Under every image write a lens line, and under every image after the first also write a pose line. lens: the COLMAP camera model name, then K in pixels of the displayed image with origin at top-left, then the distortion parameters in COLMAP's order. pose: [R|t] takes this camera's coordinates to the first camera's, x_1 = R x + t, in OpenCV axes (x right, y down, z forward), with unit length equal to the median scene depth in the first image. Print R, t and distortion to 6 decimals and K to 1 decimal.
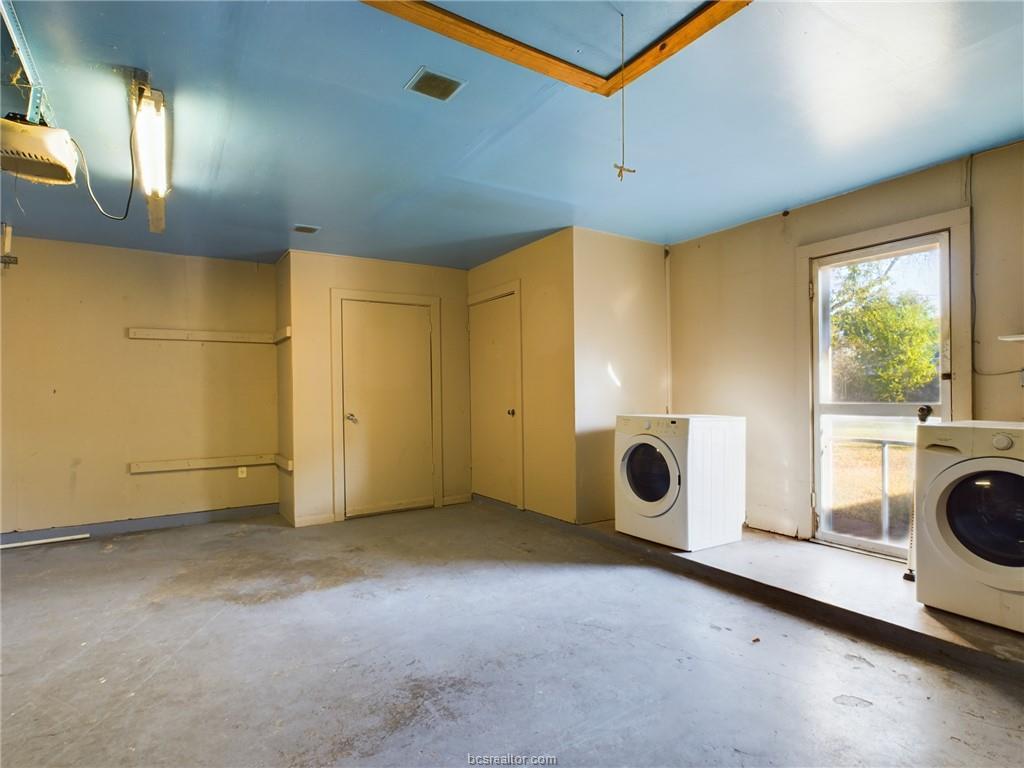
lens RADIAL K [[538.2, 0, 512.0], [0, 538.2, 384.0], [0, 0, 1]] dist [-0.000051, 0.000126]
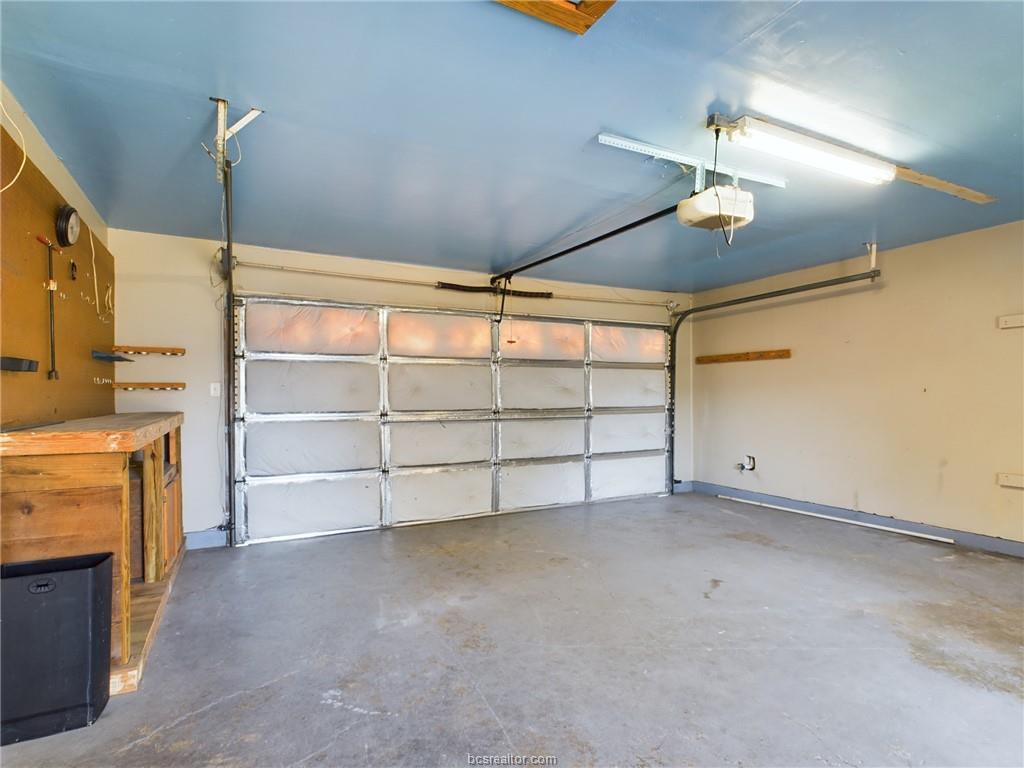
lens RADIAL K [[538.2, 0, 512.0], [0, 538.2, 384.0], [0, 0, 1]] dist [-0.000051, 0.000126]
pose [[-0.098898, -0.010293, -0.995044, 0.338986], [0.018576, 0.999753, -0.012188, -0.000307], [0.994924, -0.019690, -0.098682, 0.453788]]
